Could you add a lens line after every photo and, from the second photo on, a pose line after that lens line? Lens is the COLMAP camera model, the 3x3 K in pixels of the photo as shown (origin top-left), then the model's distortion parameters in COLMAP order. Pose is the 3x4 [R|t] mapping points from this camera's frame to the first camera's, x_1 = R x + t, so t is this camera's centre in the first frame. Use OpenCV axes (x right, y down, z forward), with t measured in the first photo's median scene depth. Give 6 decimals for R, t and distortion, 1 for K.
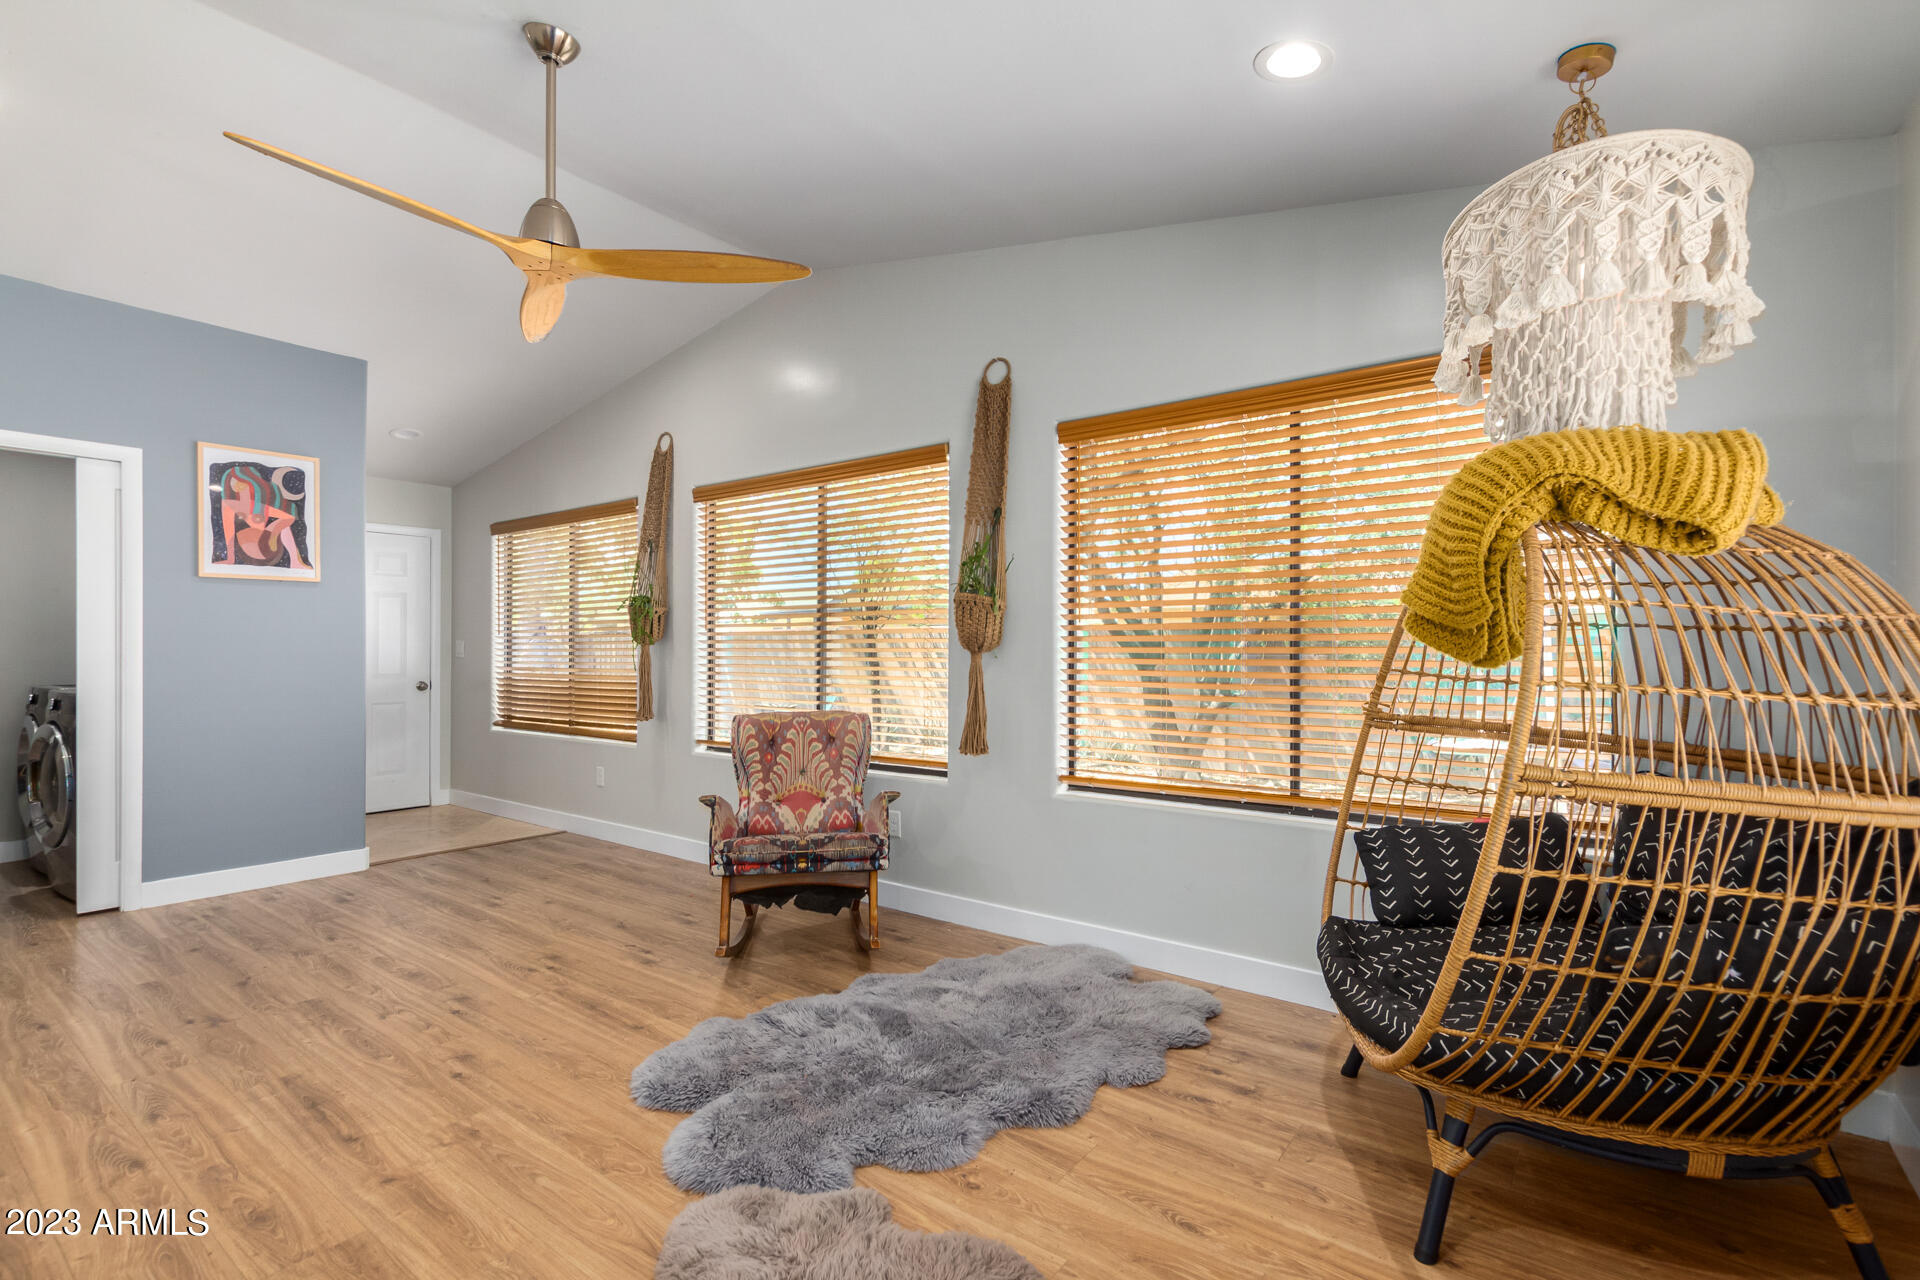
lens RADIAL K [[884.0, 0, 962.6], [0, 884.0, 650.3], [0, 0, 1]] dist [0.001576, -0.001432]
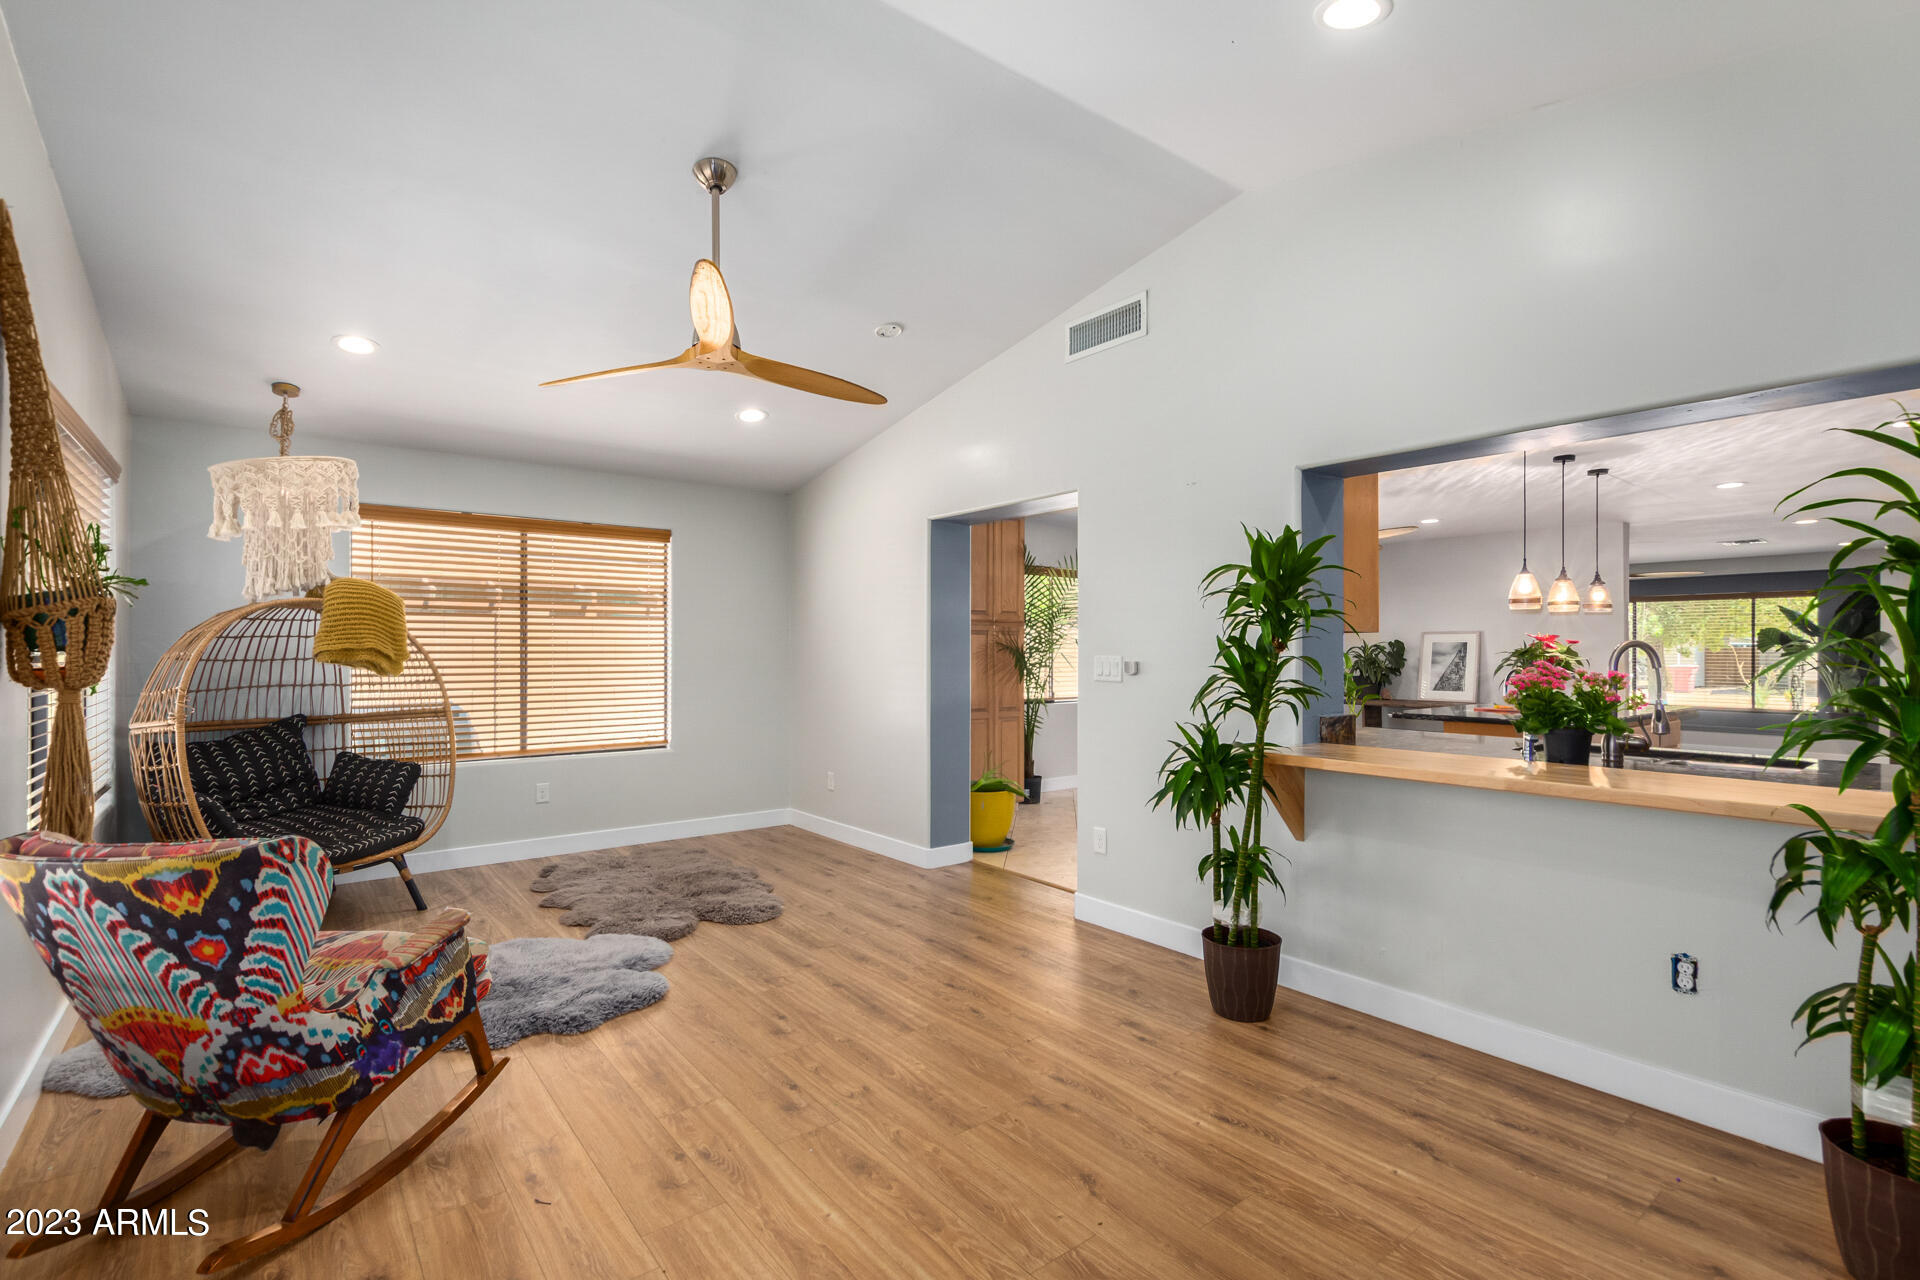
lens RADIAL K [[884.0, 0, 953.4], [0, 884.0, 644.1], [0, 0, 1]] dist [0.001576, -0.001432]
pose [[-0.964650, -0.001674, 0.263530, -1.135886], [-0.004010, 0.999957, -0.008327, -0.039430], [-0.263504, -0.009090, -0.964615, 2.151125]]
